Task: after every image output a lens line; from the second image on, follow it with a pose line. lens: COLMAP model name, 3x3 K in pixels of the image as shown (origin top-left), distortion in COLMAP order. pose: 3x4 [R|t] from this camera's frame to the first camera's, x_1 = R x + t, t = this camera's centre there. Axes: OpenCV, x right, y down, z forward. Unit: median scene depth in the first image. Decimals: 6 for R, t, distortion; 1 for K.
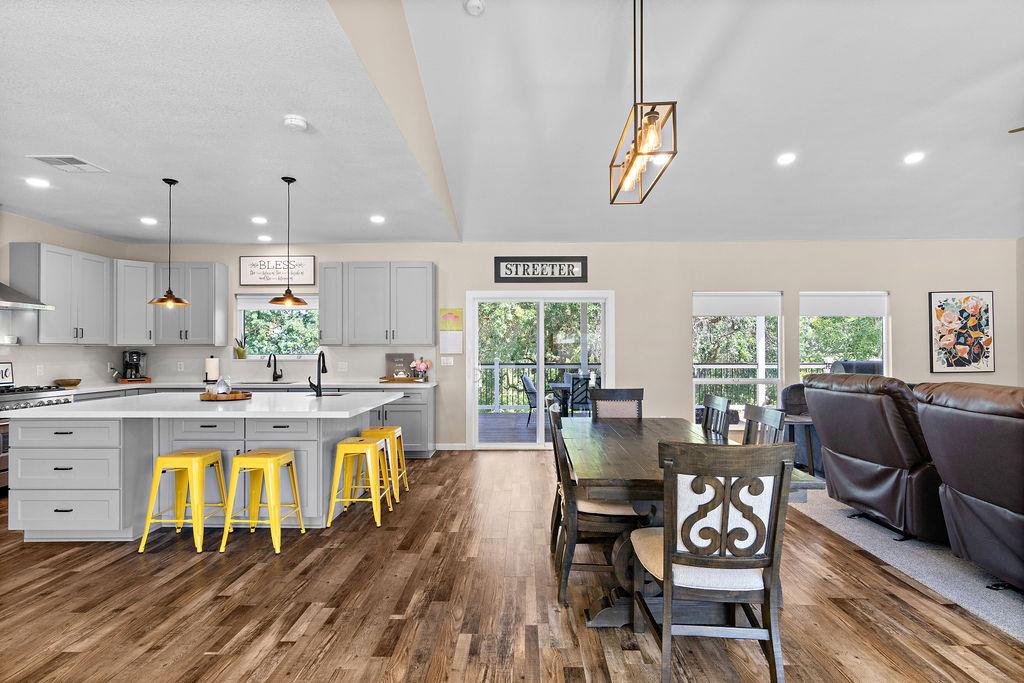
lens RADIAL K [[522.2, 0, 512.9], [0, 522.2, 347.6], [0, 0, 1]] dist [-0.001437, 0.001135]
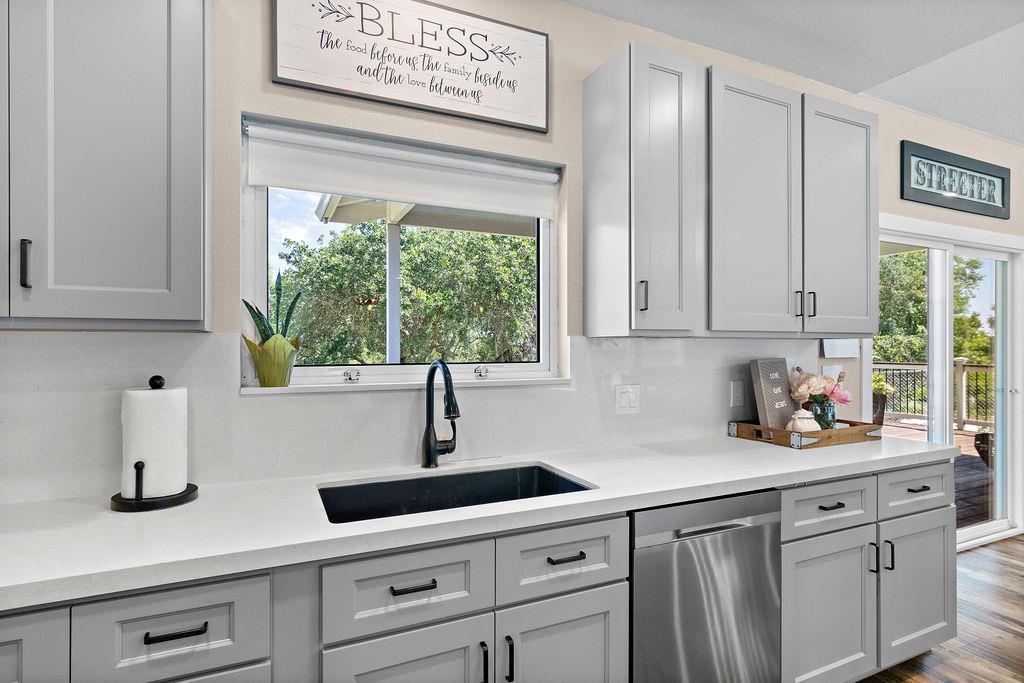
lens RADIAL K [[534.4, 0, 512.5], [0, 534.4, 346.1], [0, 0, 1]] dist [-0.000906, 0.000115]
pose [[0.897607, 0.002210, 0.440792, -0.547700], [-0.003969, 0.999987, 0.003069, 0.002193], [-0.440779, -0.004504, 0.897604, 0.751044]]
